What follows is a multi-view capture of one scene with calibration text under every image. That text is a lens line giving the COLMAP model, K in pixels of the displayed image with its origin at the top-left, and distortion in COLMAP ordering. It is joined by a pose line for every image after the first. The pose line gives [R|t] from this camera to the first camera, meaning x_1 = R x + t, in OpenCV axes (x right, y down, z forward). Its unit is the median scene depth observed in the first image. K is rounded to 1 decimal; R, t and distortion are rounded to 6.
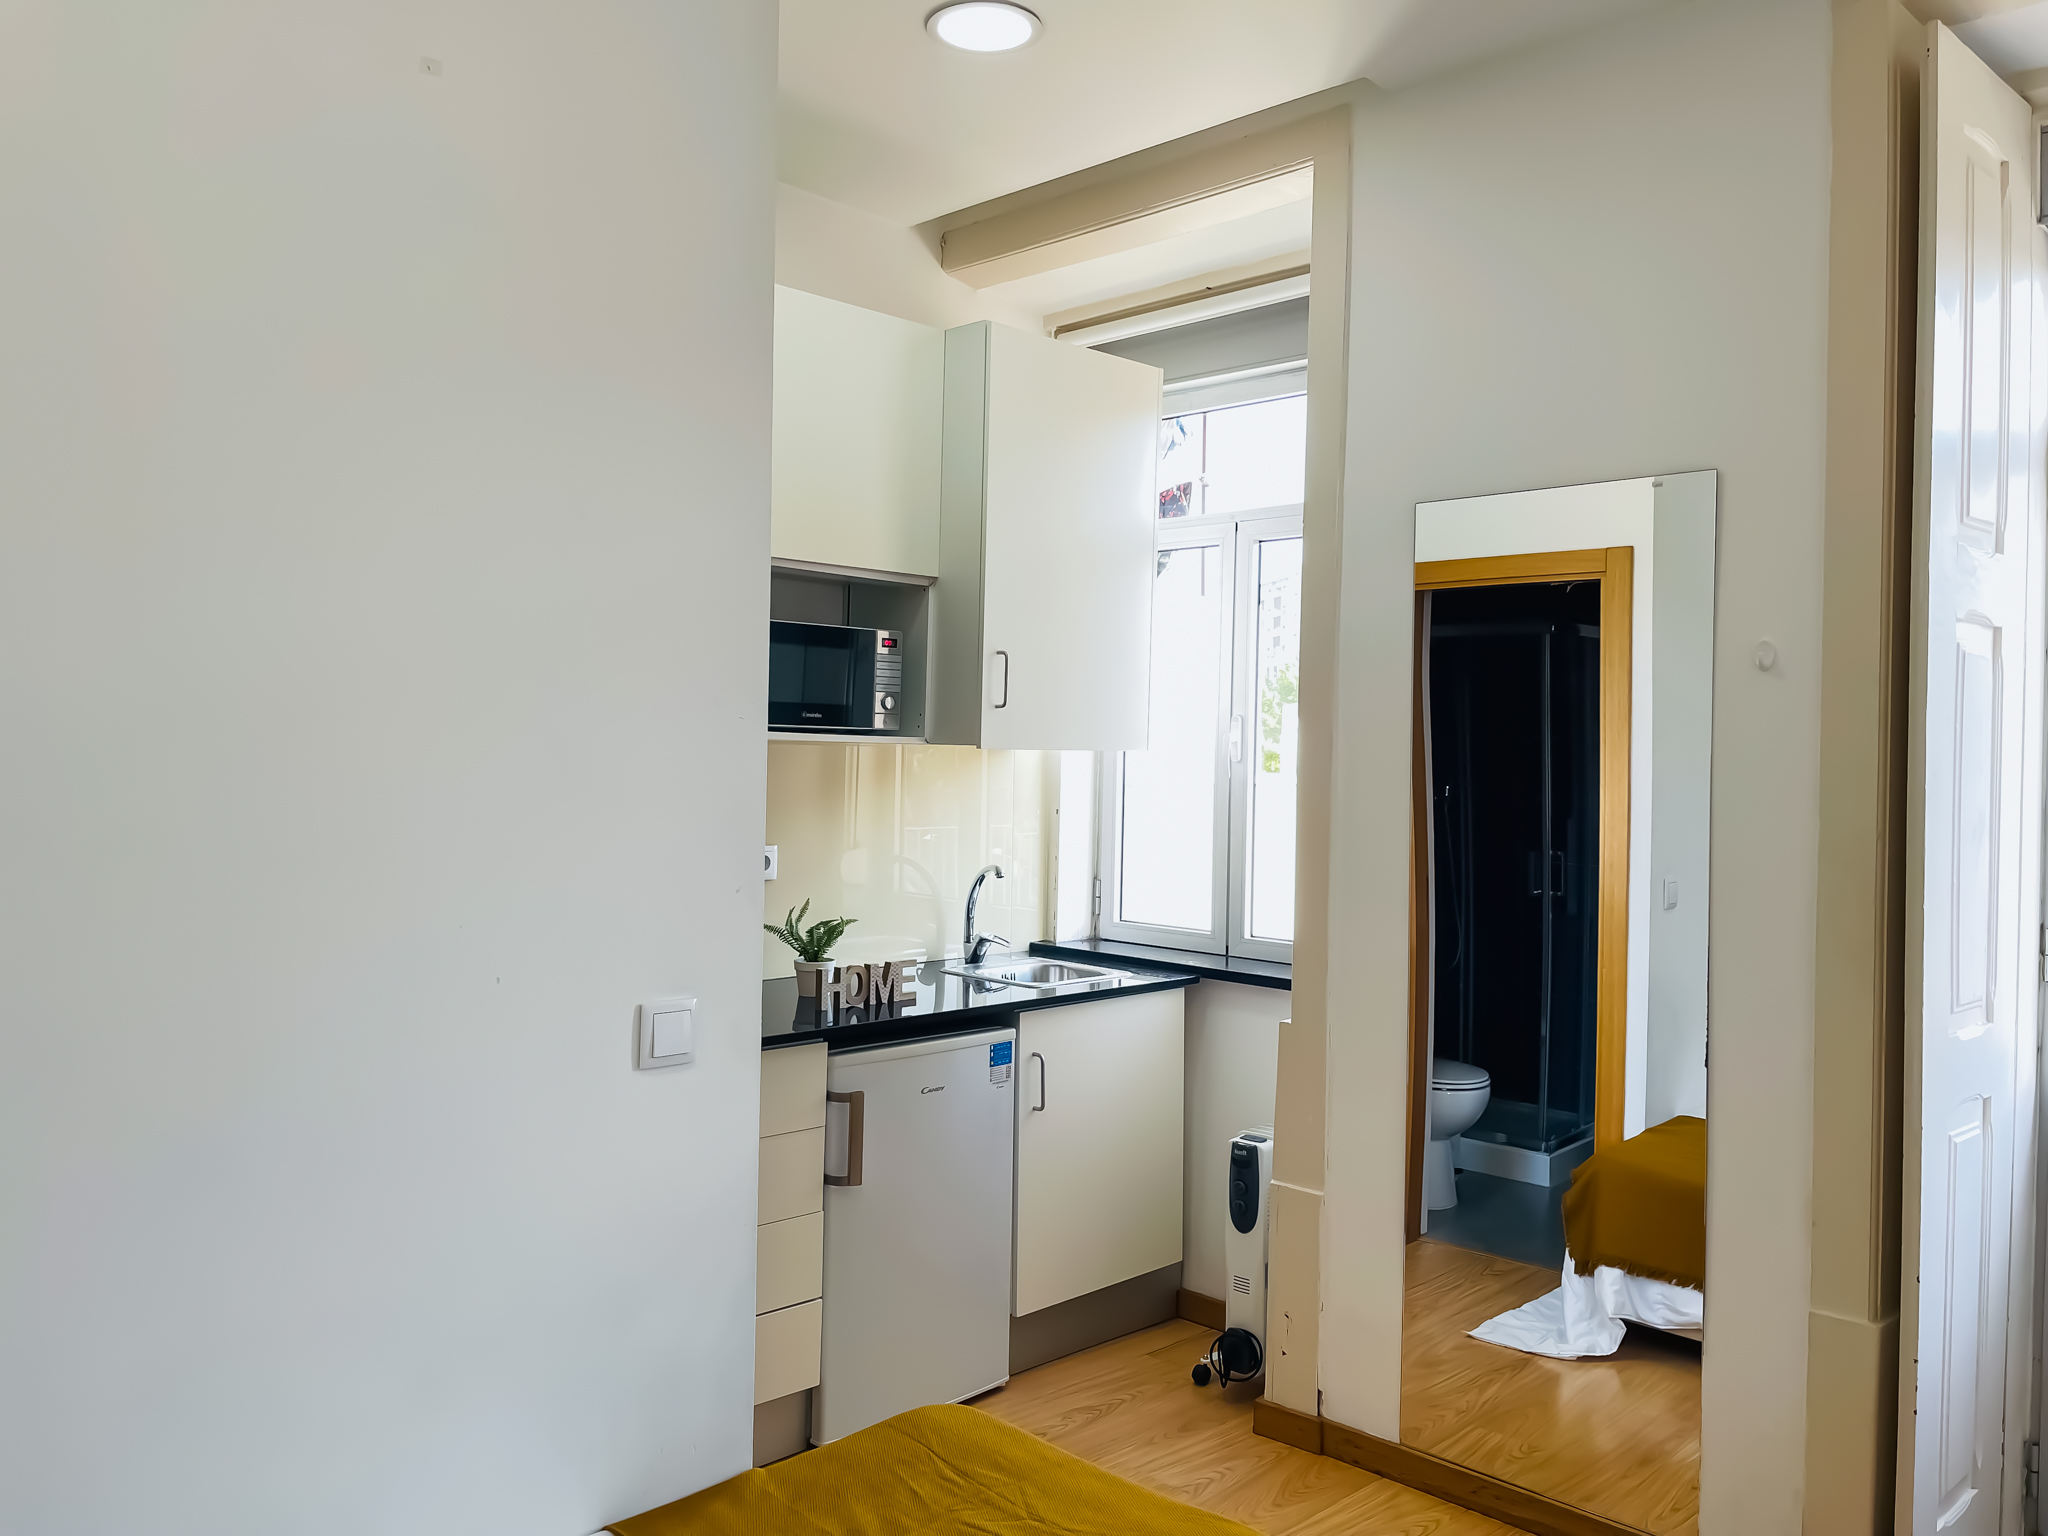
lens RADIAL K [[1582.3, 0, 989.9], [0, 1582.3, 747.4], [0, 0, 1]] dist [0.078044, -0.089443]
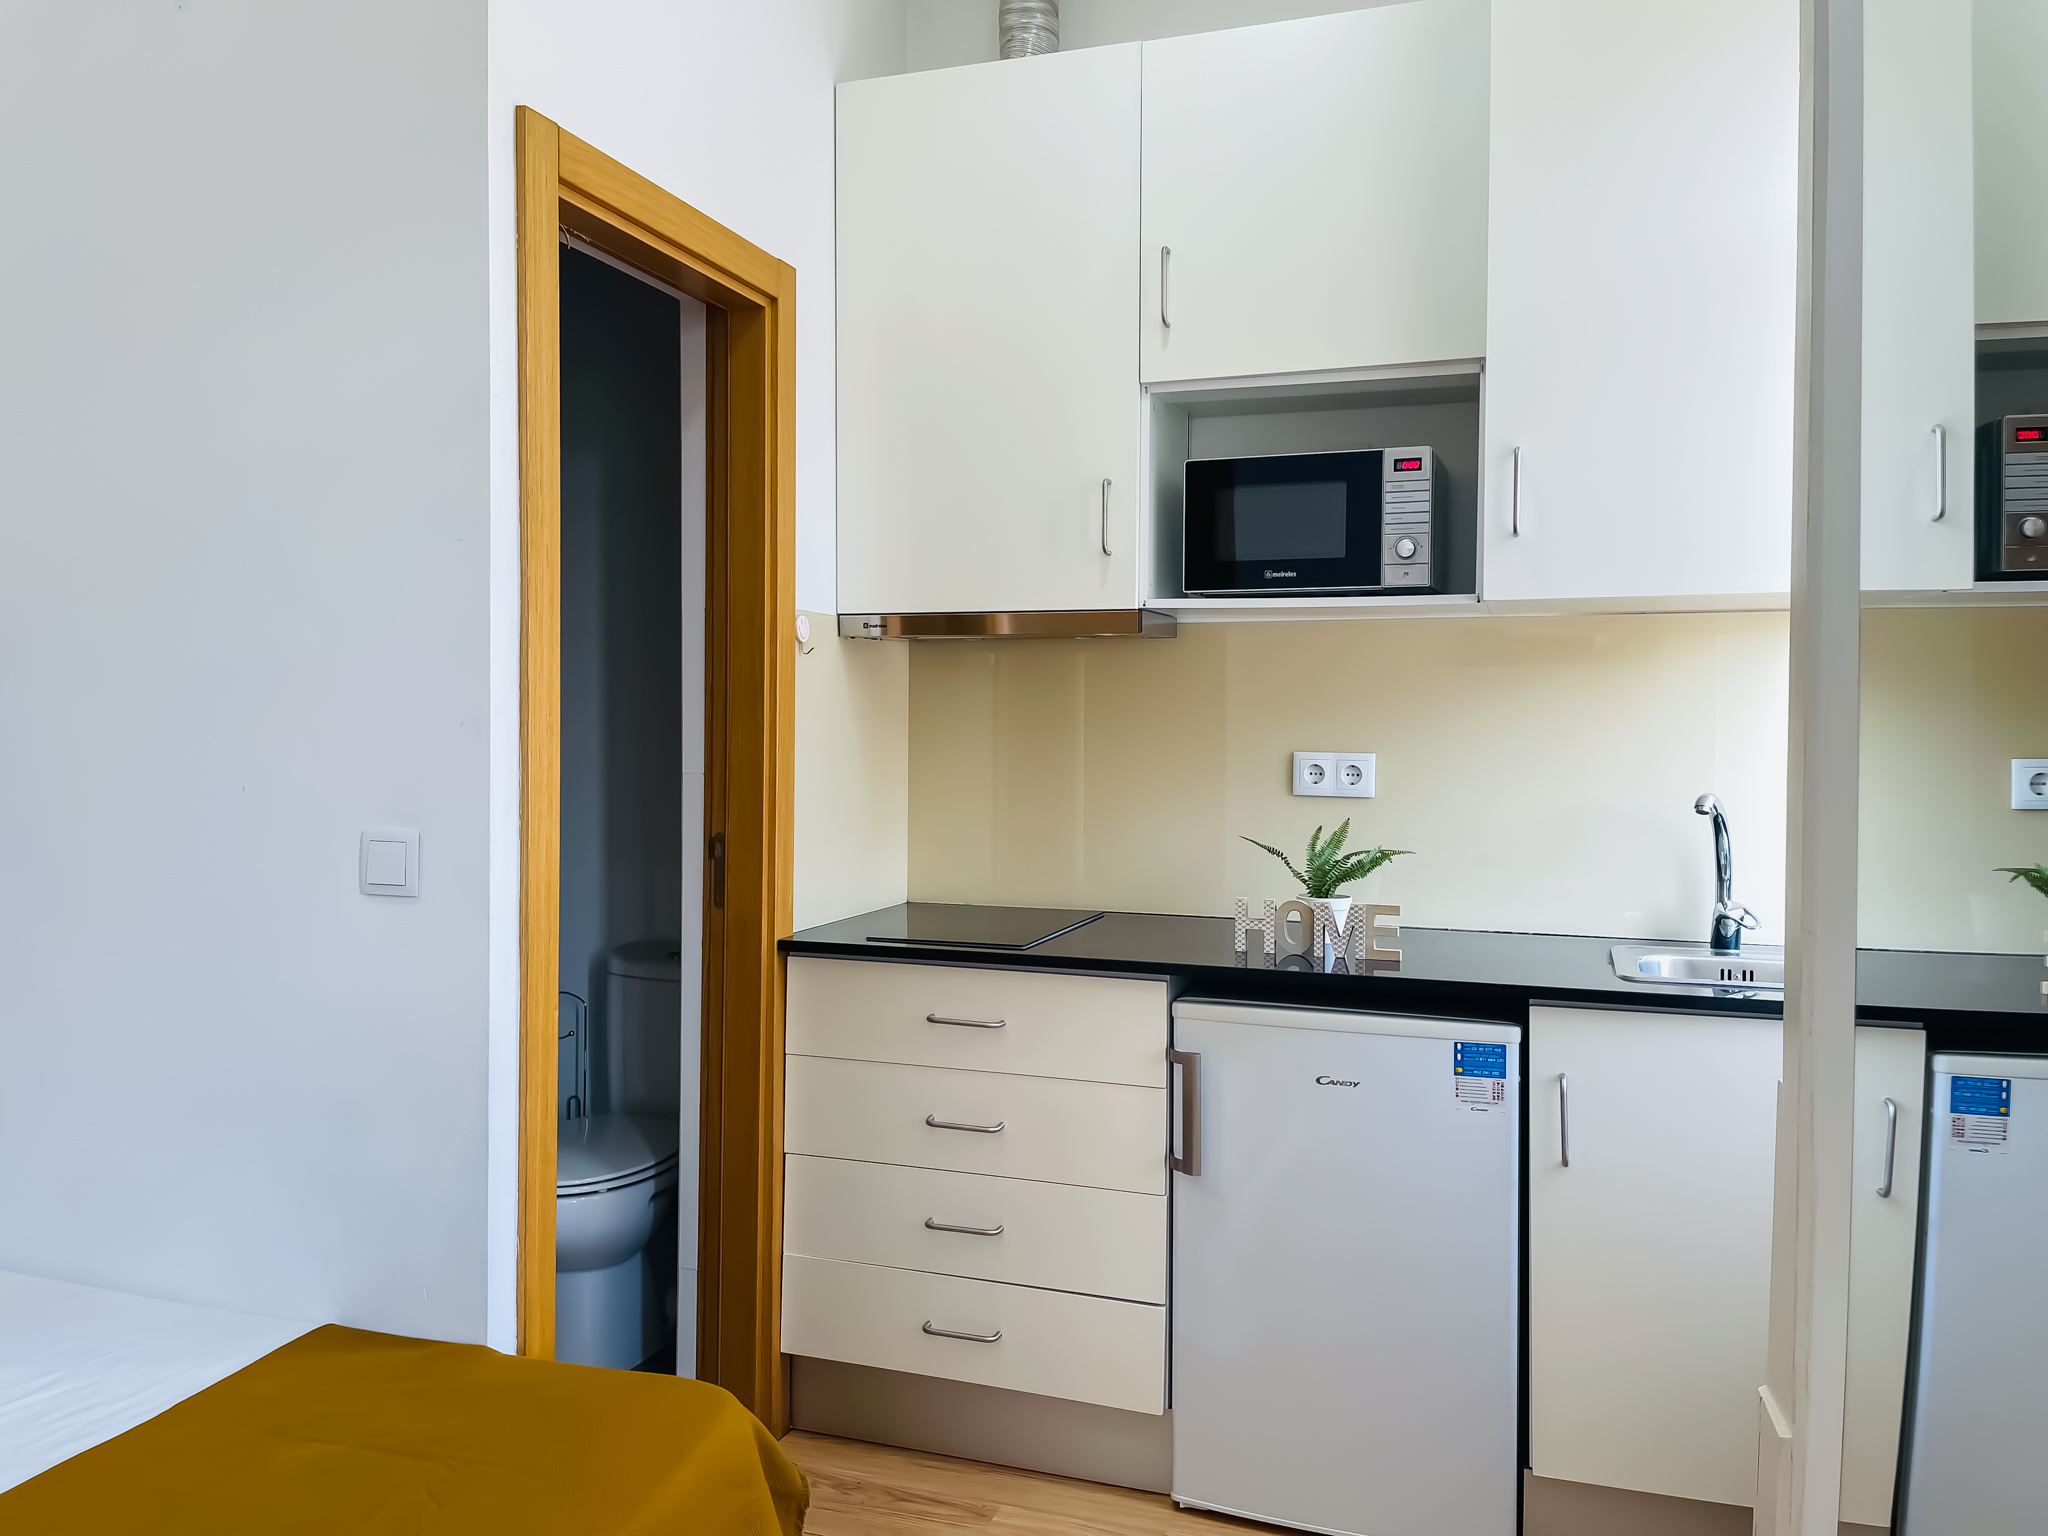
lens RADIAL K [[1544.7, 0, 1026.1], [0, 1544.7, 754.1], [0, 0, 1]] dist [0.098064, -0.133810]
pose [[0.444921, 0.003538, -0.895563, 0.503447], [0.002309, 0.999984, 0.005097, 0.062766], [0.895567, -0.004335, 0.444906, 0.545831]]
